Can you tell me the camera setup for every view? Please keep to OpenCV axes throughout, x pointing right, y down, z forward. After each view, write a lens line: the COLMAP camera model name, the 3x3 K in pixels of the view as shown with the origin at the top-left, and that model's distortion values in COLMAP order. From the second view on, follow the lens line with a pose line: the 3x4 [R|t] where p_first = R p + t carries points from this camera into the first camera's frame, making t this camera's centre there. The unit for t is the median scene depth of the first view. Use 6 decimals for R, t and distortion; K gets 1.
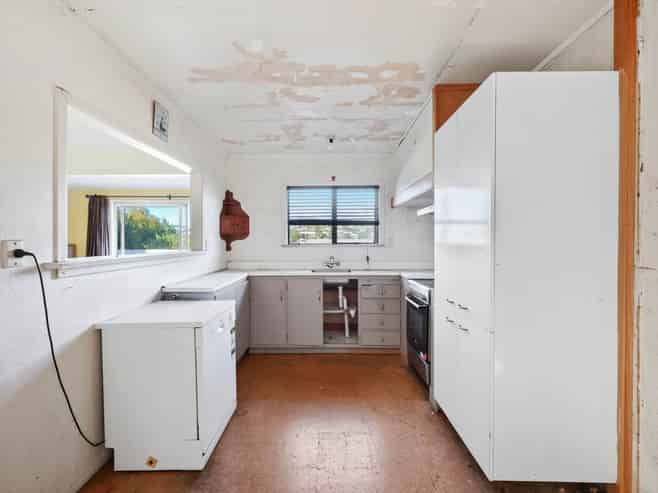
lens RADIAL K [[310.9, 0, 328.4], [0, 310.9, 244.3], [0, 0, 1]] dist [-0.000464, -0.000213]
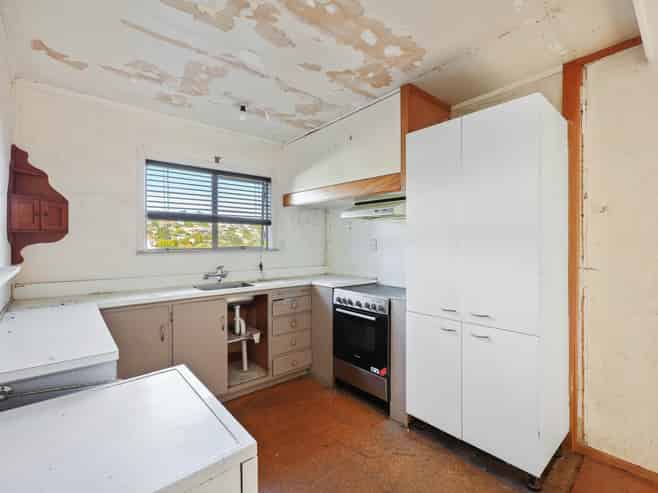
lens RADIAL K [[315.0, 0, 344.6], [0, 315.0, 243.5], [0, 0, 1]] dist [-0.000784, -0.000239]
pose [[0.741554, 0.002104, 0.670890, -0.304141], [-0.000217, 0.999996, -0.002897, -0.013175], [-0.670894, 0.002002, 0.741551, 0.286112]]
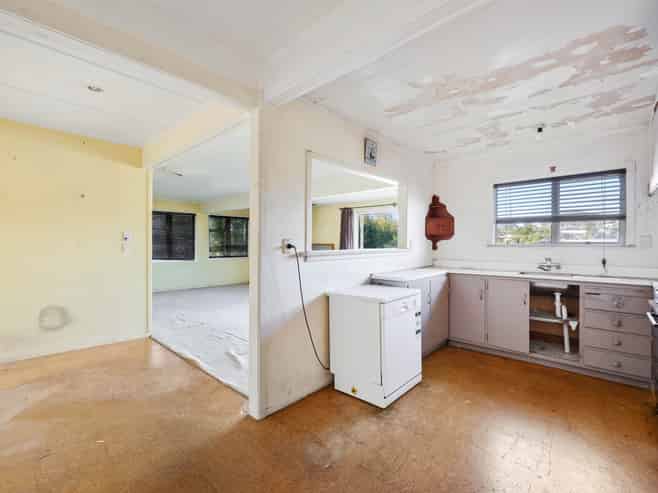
lens RADIAL K [[310.9, 0, 328.4], [0, 310.9, 244.3], [0, 0, 1]] dist [-0.000464, -0.000213]
pose [[0.742442, 0.004732, -0.669894, 0.157292], [-0.007432, 0.999972, -0.001173, 0.006655], [0.669870, 0.005849, 0.742456, -0.084181]]
